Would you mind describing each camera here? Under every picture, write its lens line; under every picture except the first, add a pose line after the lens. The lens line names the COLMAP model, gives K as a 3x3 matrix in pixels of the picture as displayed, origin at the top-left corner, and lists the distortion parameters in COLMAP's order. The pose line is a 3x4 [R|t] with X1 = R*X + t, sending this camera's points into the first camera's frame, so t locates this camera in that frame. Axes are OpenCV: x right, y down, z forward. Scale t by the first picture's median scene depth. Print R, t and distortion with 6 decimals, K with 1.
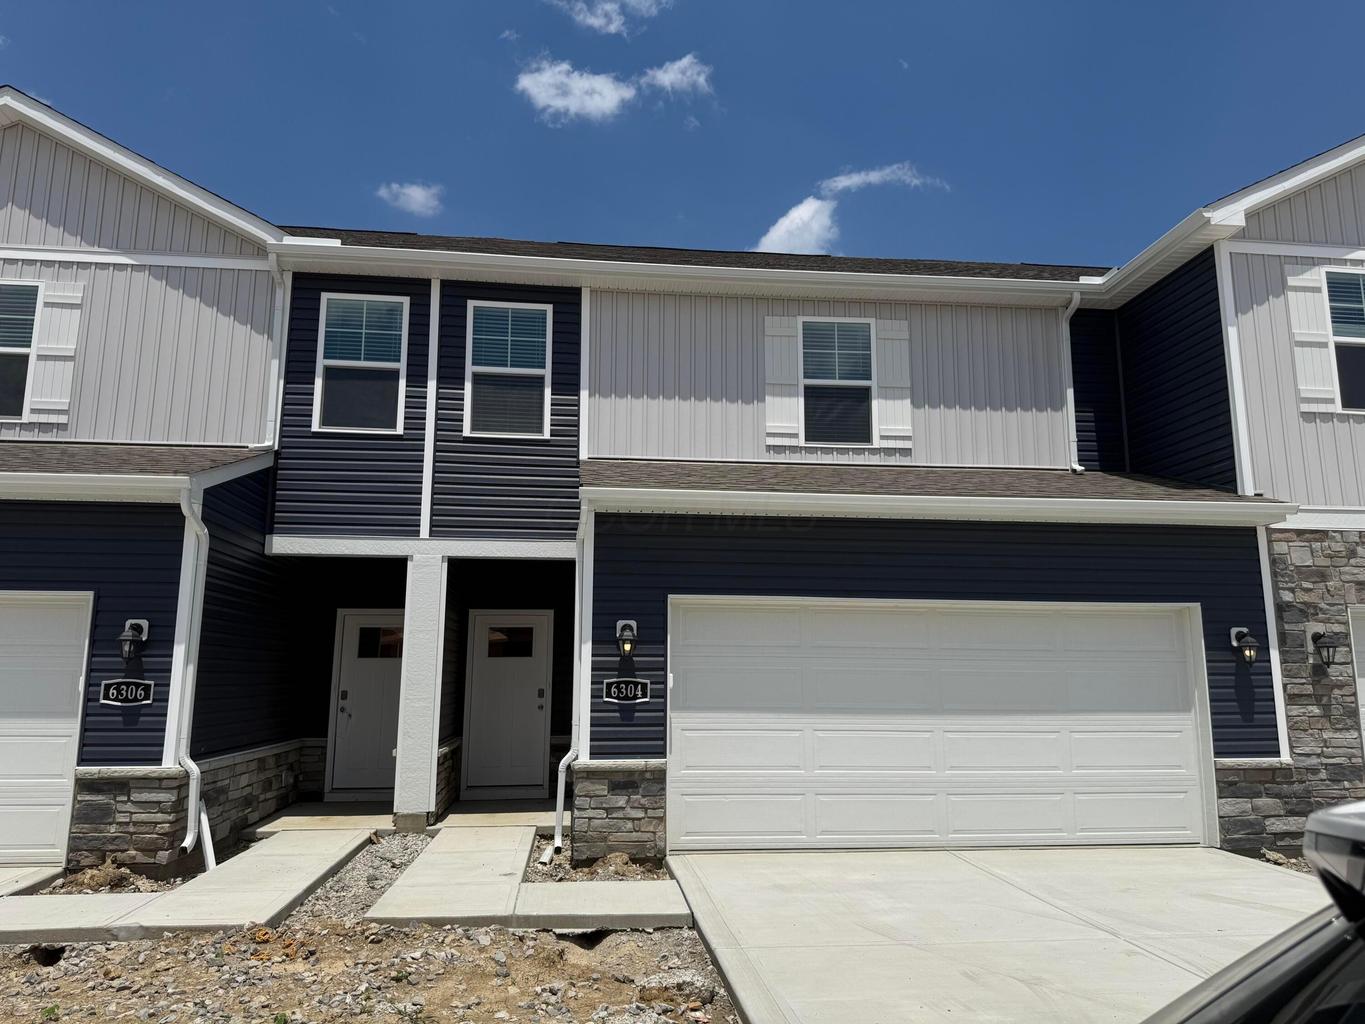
lens RADIAL K [[788.1, 0, 680.1], [0, 788.1, 588.2], [0, 0, 1]] dist [0.005721, -0.019728]
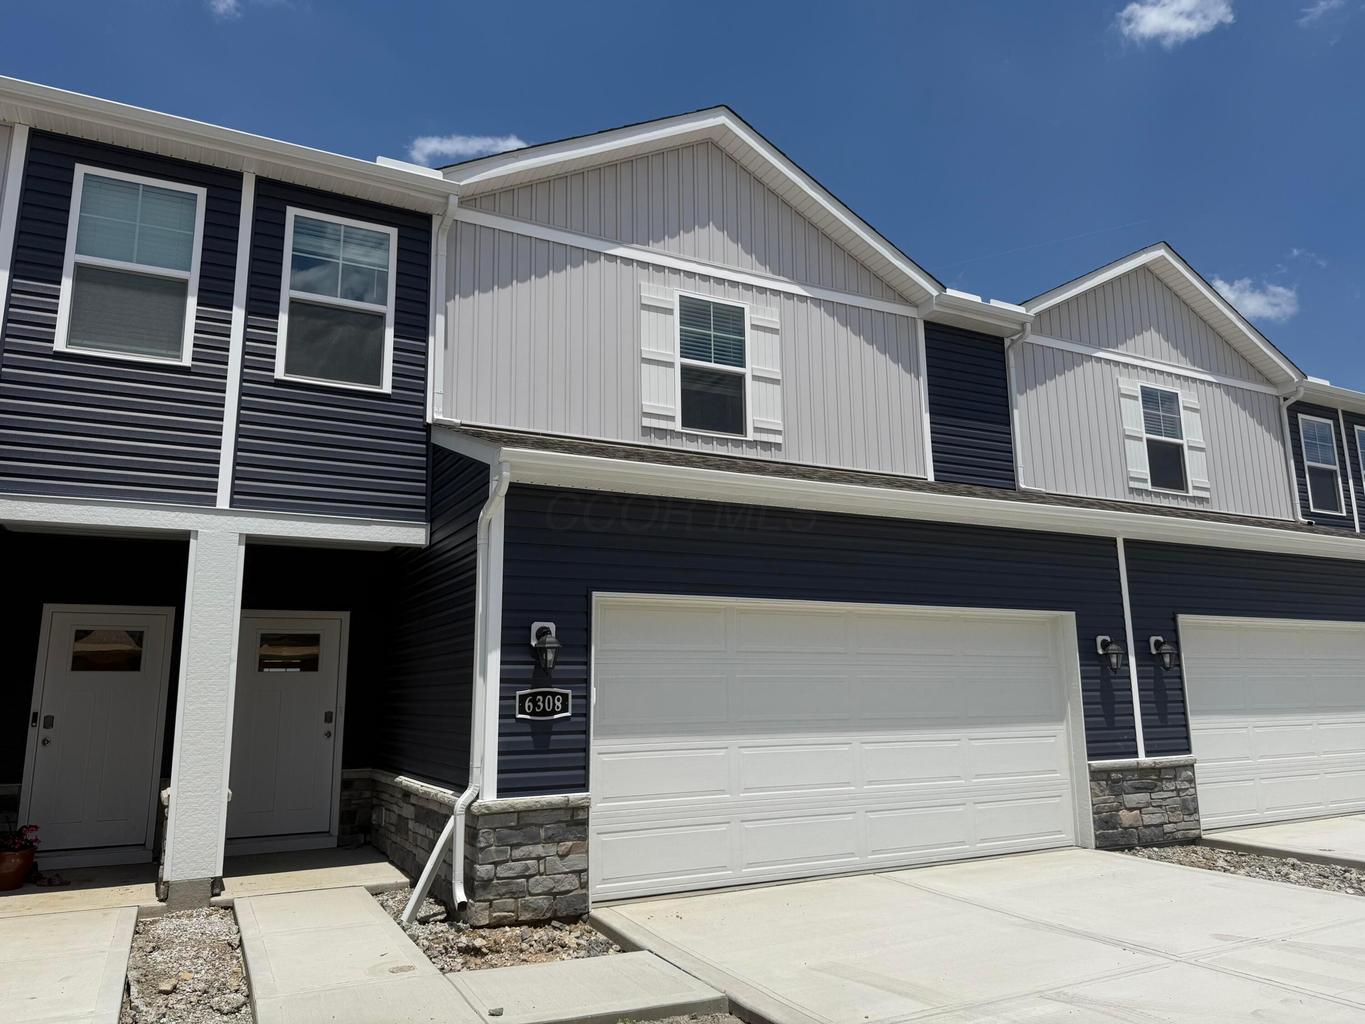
lens RADIAL K [[959.3, 0, 688.0], [0, 959.3, 515.6], [0, 0, 1]] dist [0.093773, -0.133310]
pose [[0.928871, 0.053827, 0.366472, -0.315435], [-0.029989, 0.997065, -0.070438, -0.004109], [-0.369188, 0.054437, 0.927759, -0.035402]]
